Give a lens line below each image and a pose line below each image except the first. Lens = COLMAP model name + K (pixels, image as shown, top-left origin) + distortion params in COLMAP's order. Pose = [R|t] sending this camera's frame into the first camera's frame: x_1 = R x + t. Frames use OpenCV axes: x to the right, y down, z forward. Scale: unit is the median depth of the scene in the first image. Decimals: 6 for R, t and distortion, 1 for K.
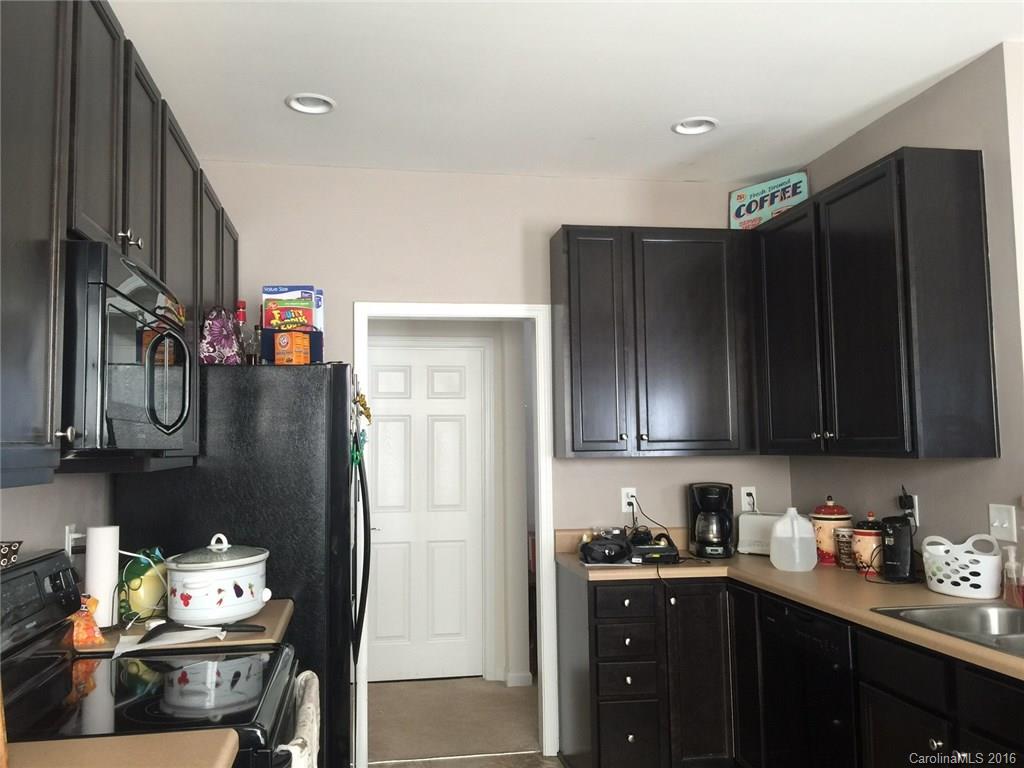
lens RADIAL K [[862.4, 0, 509.7], [0, 862.4, 360.8], [0, 0, 1]] dist [0.095024, -0.129071]
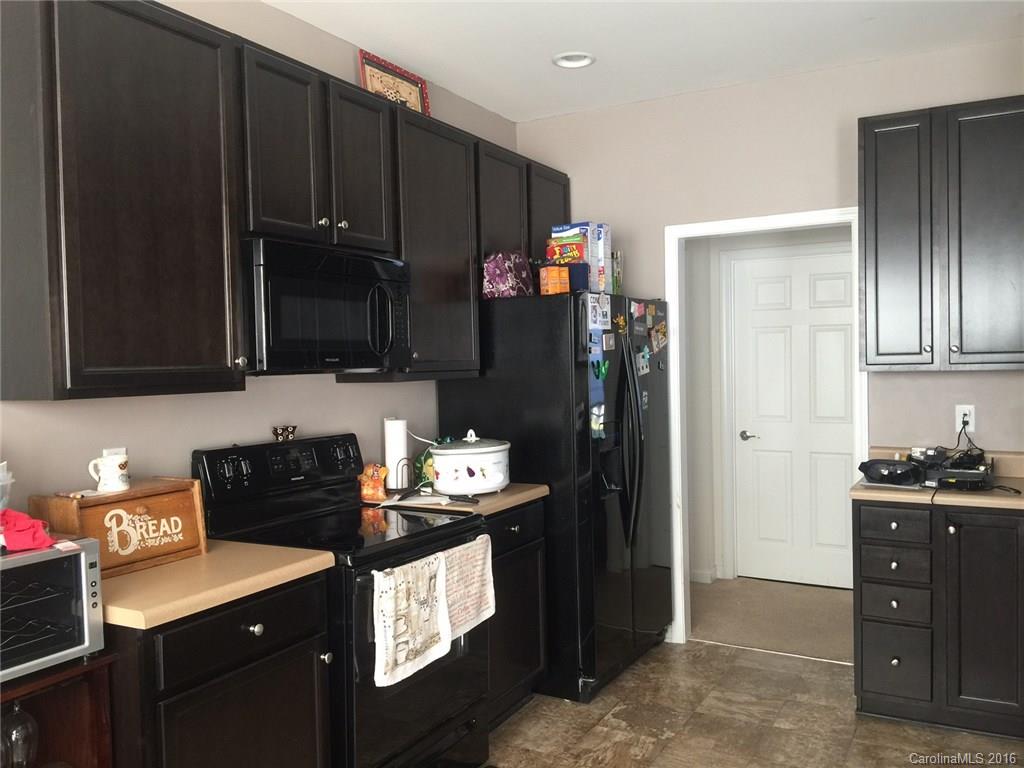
lens RADIAL K [[862.4, 0, 509.7], [0, 862.4, 360.8], [0, 0, 1]] dist [0.095024, -0.129071]
pose [[0.775093, -0.002578, -0.631842, 0.425164], [0.072402, 0.993767, 0.084762, -0.008634], [0.627685, -0.111445, 0.770449, 0.034144]]
